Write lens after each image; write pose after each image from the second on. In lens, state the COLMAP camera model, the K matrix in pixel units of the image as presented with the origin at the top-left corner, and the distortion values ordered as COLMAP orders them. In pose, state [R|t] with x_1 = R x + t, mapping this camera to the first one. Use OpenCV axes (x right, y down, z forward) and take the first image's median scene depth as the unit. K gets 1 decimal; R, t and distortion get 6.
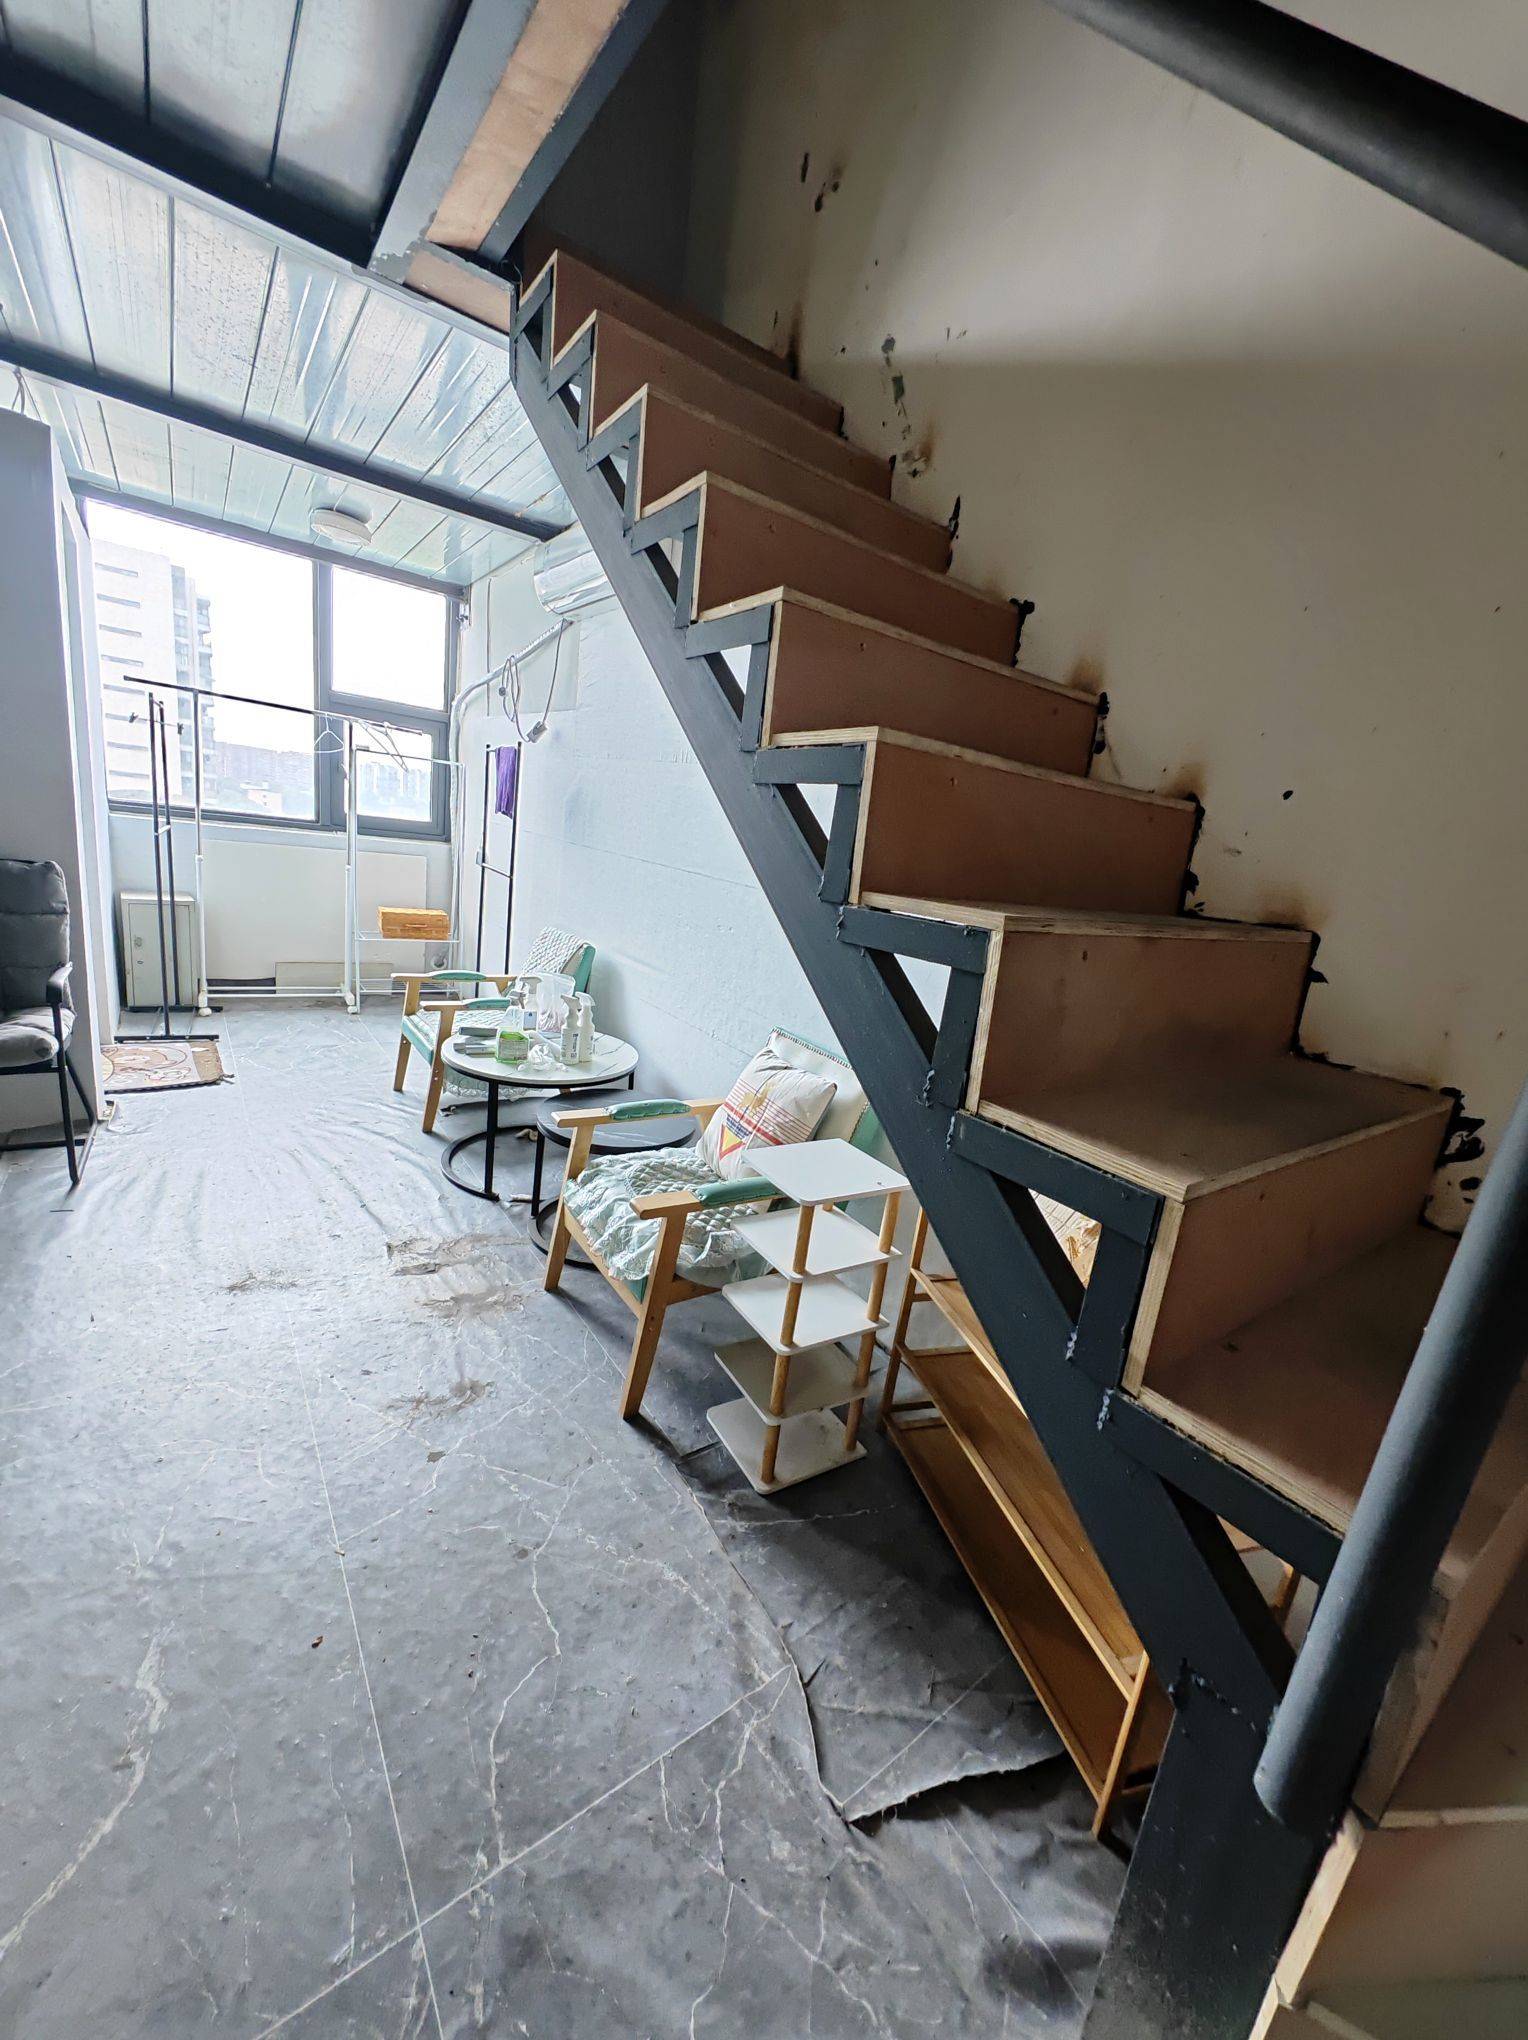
lens RADIAL K [[780.5, 0, 774.8], [0, 780.5, 1018.6], [0, 0, 1]] dist [0.000823, -0.000081]
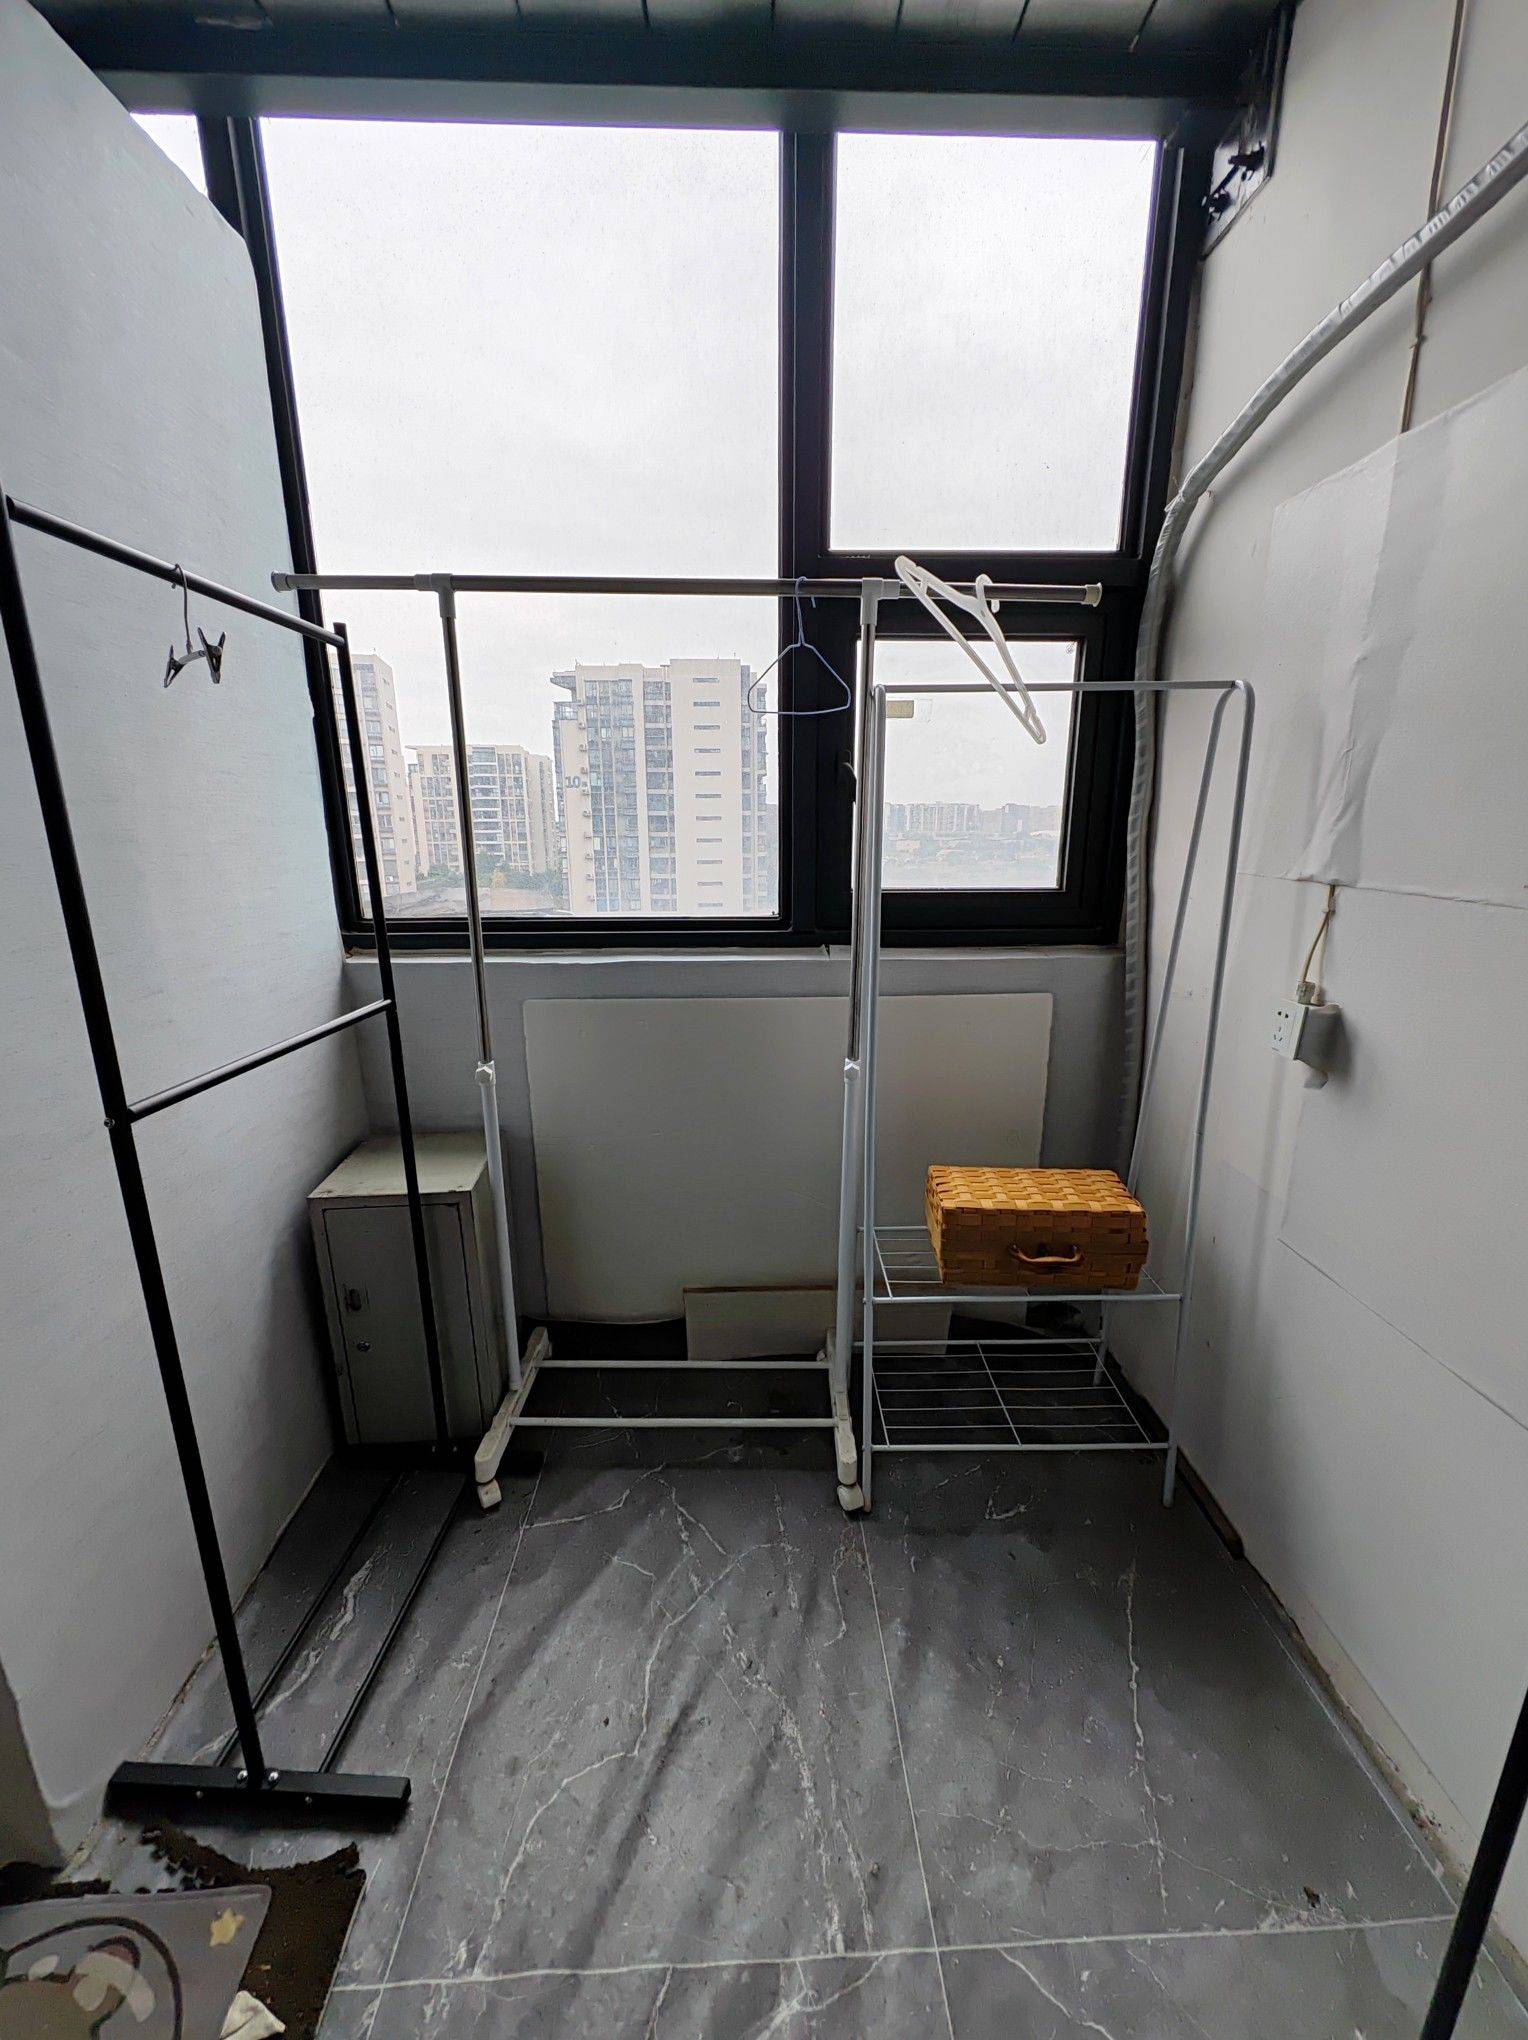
lens RADIAL K [[780.5, 0, 767.6], [0, 780.5, 1024.3], [0, 0, 1]] dist [0.000823, -0.000081]
pose [[0.814221, 0.018848, -0.580249, -0.468621], [-0.029179, 0.999538, -0.008477, -0.250480], [0.579822, 0.023833, 0.814395, 0.865384]]
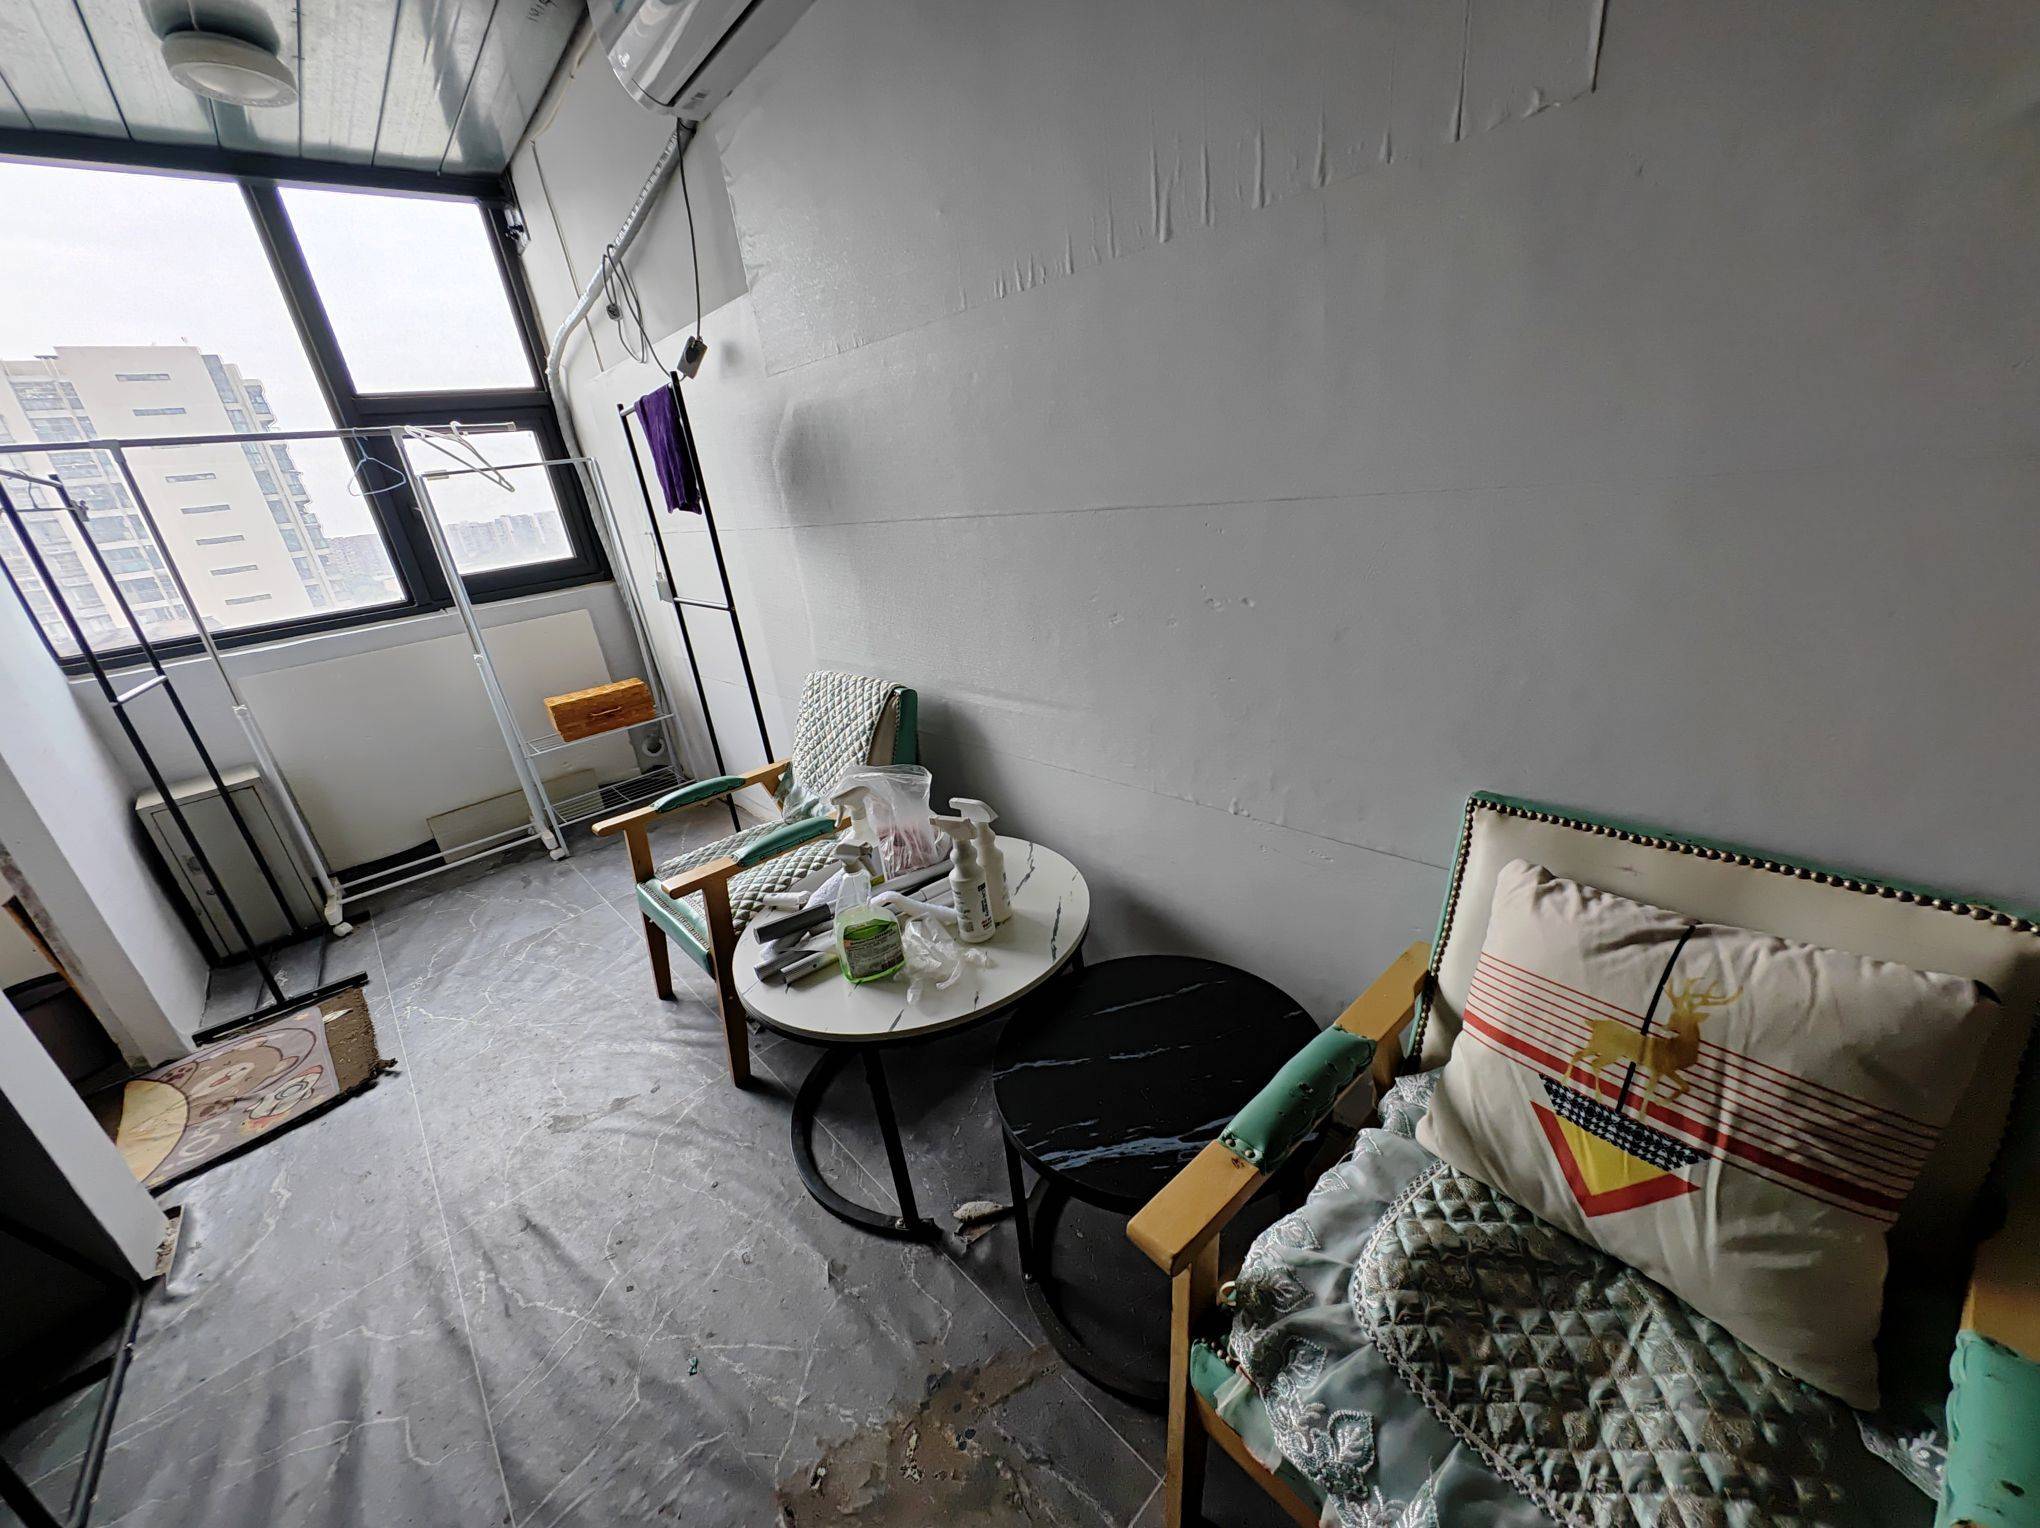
lens RADIAL K [[780.5, 0, 1021.5], [0, 780.5, 762.4], [0, 0, 1]] dist [0.000823, -0.000081]
pose [[0.962614, -0.270740, 0.008617, -0.157205], [0.267354, 0.954726, 0.130464, -0.085217], [-0.043549, -0.123283, 0.991416, 0.372366]]
